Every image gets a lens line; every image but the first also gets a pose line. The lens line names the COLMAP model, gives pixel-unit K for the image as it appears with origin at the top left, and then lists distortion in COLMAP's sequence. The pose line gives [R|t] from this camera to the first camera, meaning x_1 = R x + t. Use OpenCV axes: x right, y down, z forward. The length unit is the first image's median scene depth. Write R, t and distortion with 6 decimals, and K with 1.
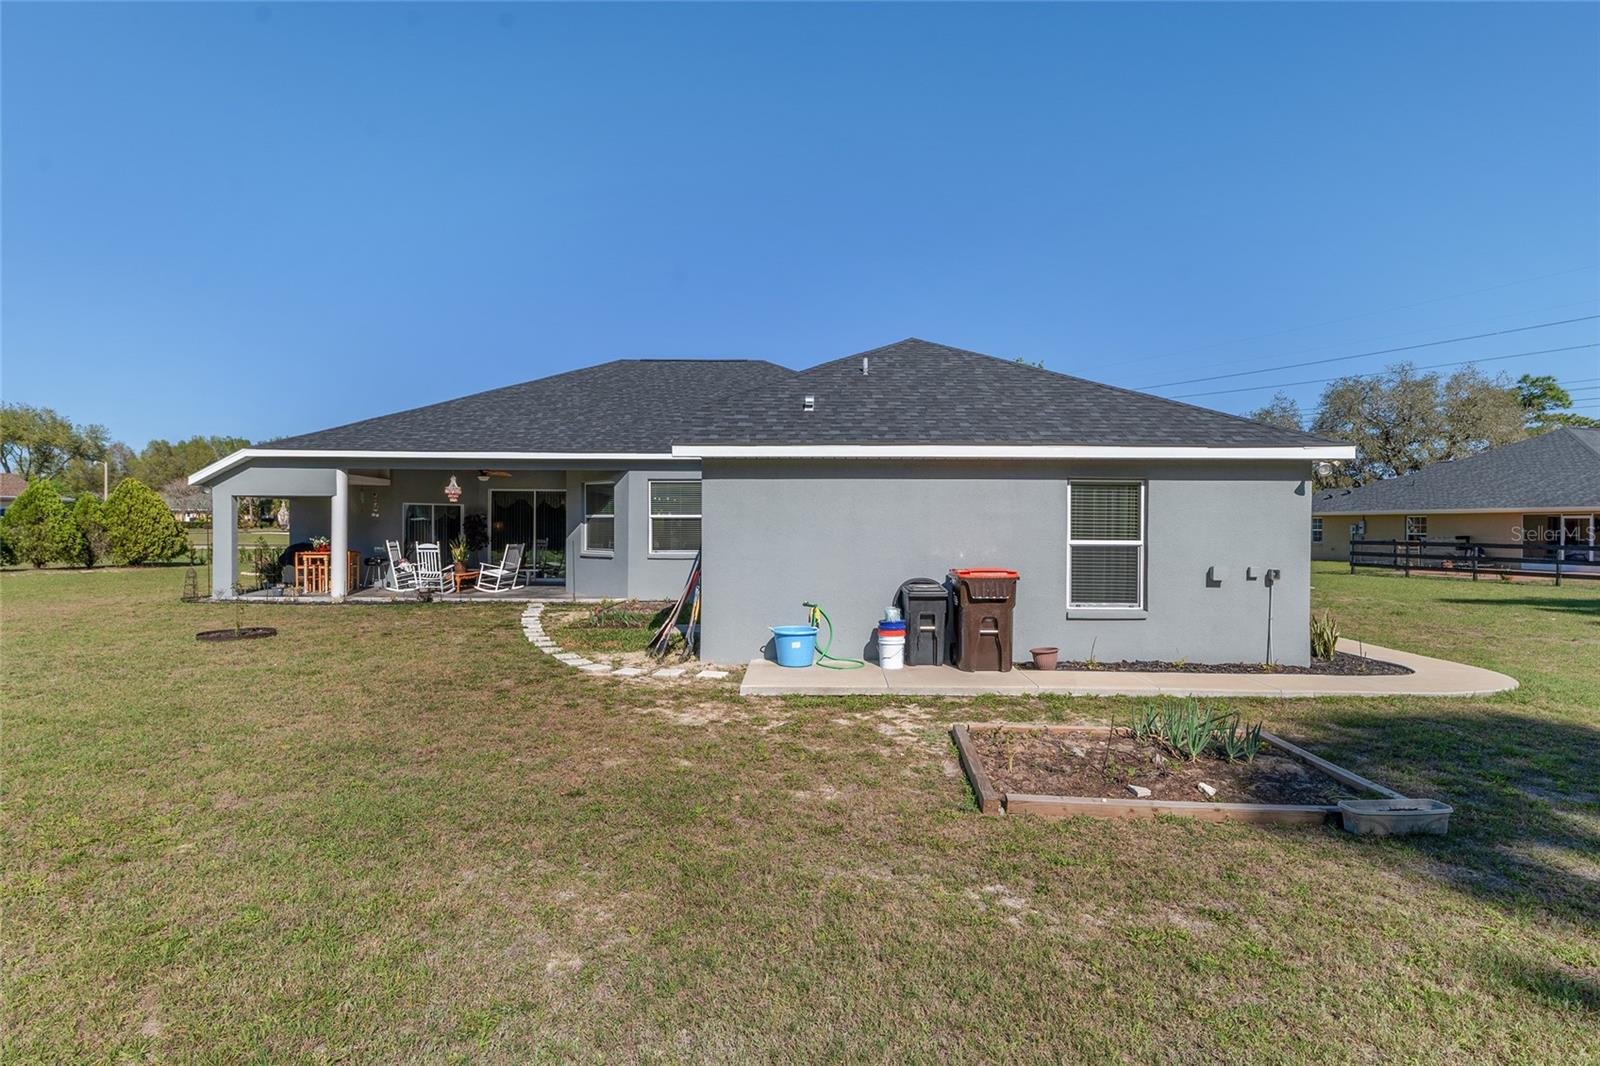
lens RADIAL K [[819.0, 0, 798.7], [0, 819.0, 531.4], [0, 0, 1]] dist [-0.002903, 0.000458]
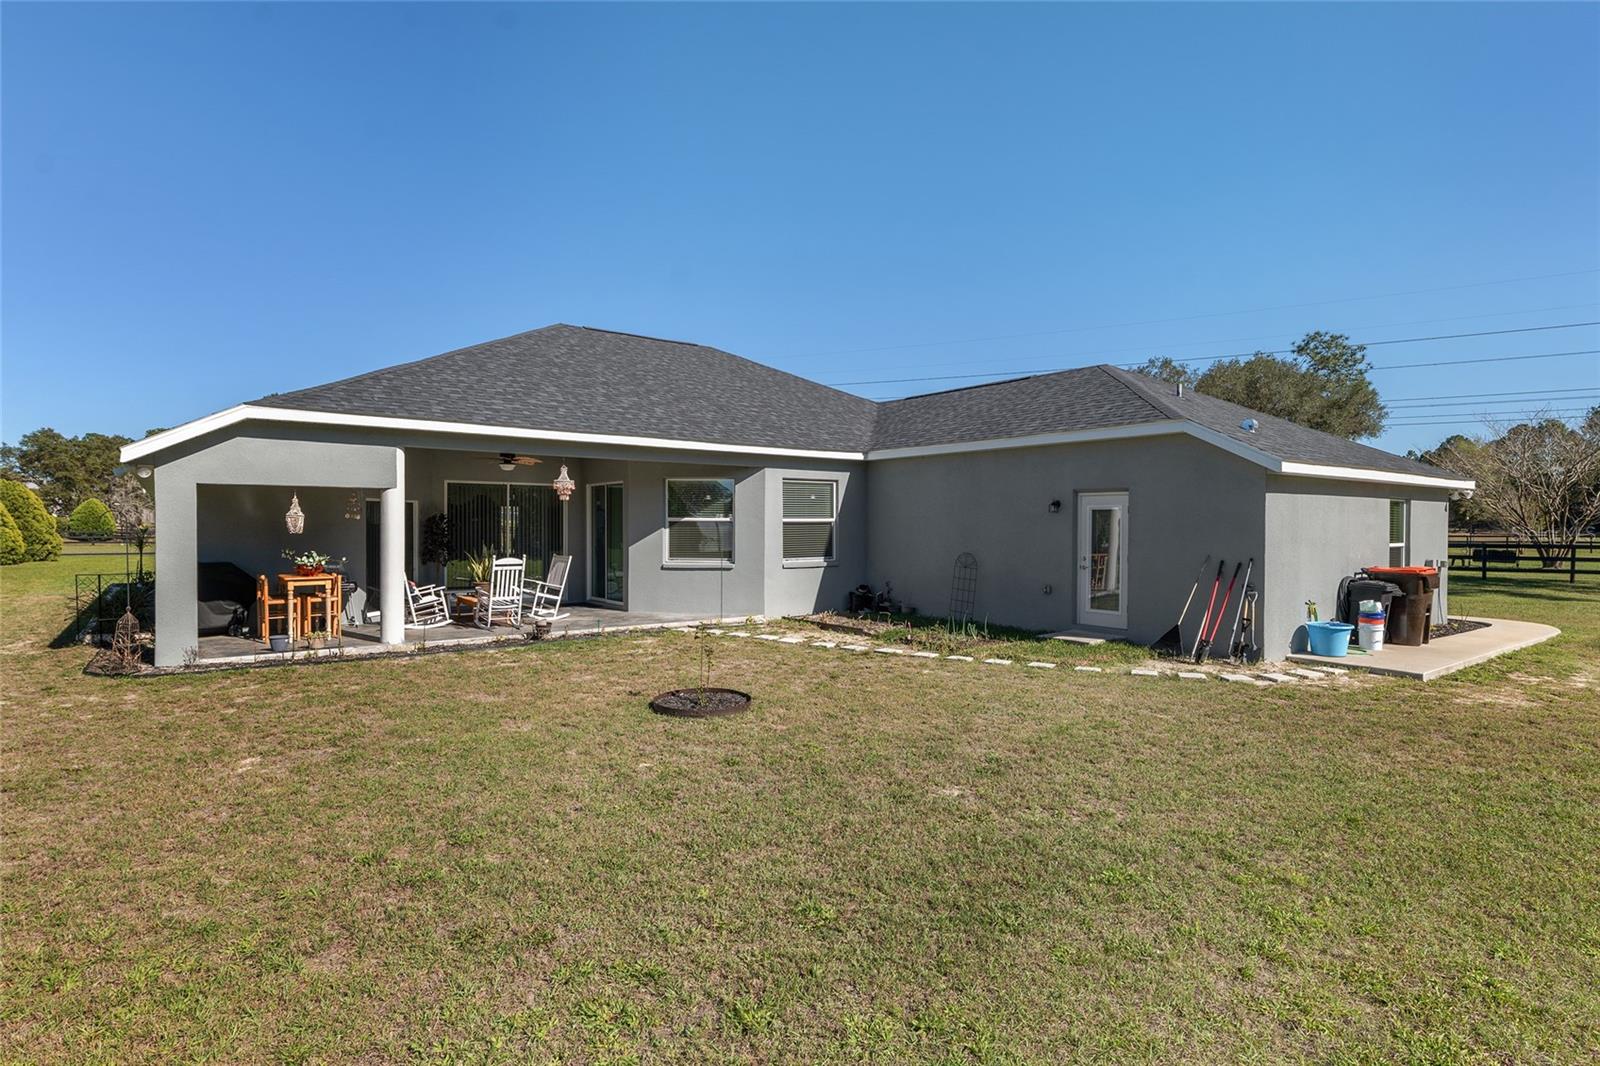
lens RADIAL K [[819.0, 0, 790.1], [0, 819.0, 525.4], [0, 0, 1]] dist [-0.002903, 0.000458]
pose [[0.797290, -0.003314, 0.603588, -0.674112], [0.003409, 0.999994, 0.000987, -0.012898], [-0.603587, 0.001270, 0.797296, 0.276152]]
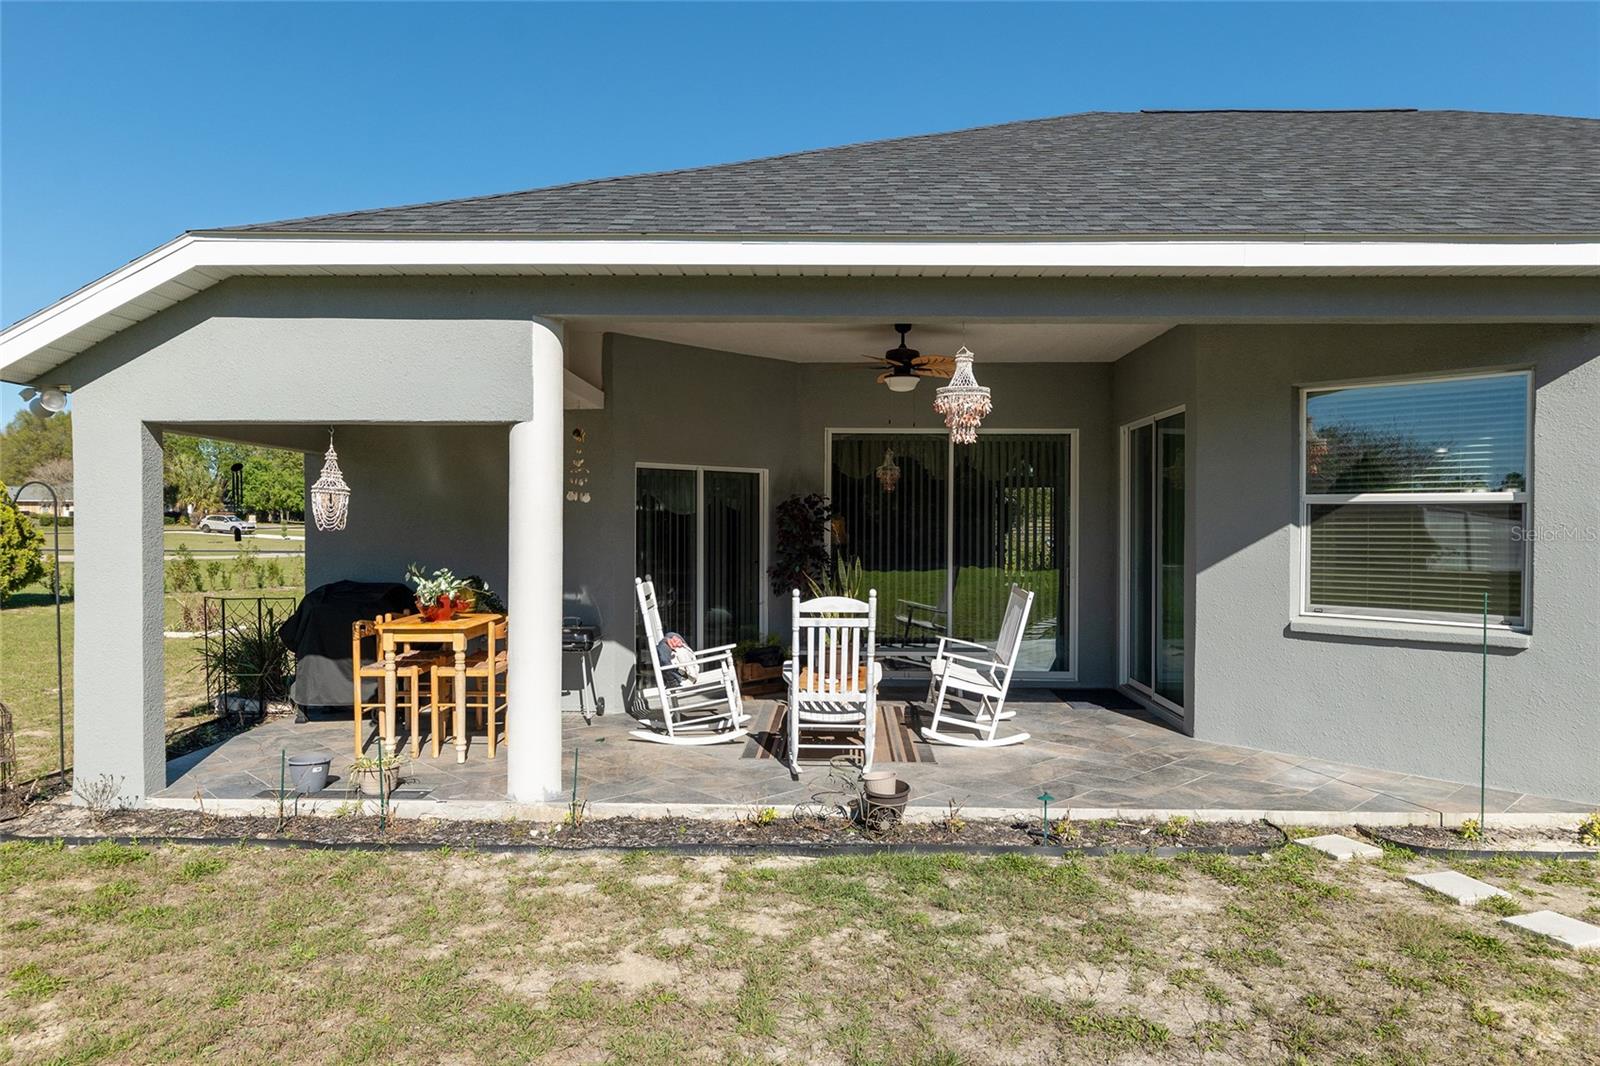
lens RADIAL K [[1020.8, 0, 796.6], [0, 1020.8, 533.2], [0, 0, 1]] dist [-0.005125, 0.005039]
pose [[0.999746, -0.000675, -0.022543, -0.448411], [0.000796, 0.999986, 0.005325, -0.008241], [0.022539, -0.005342, 0.999732, 0.637127]]
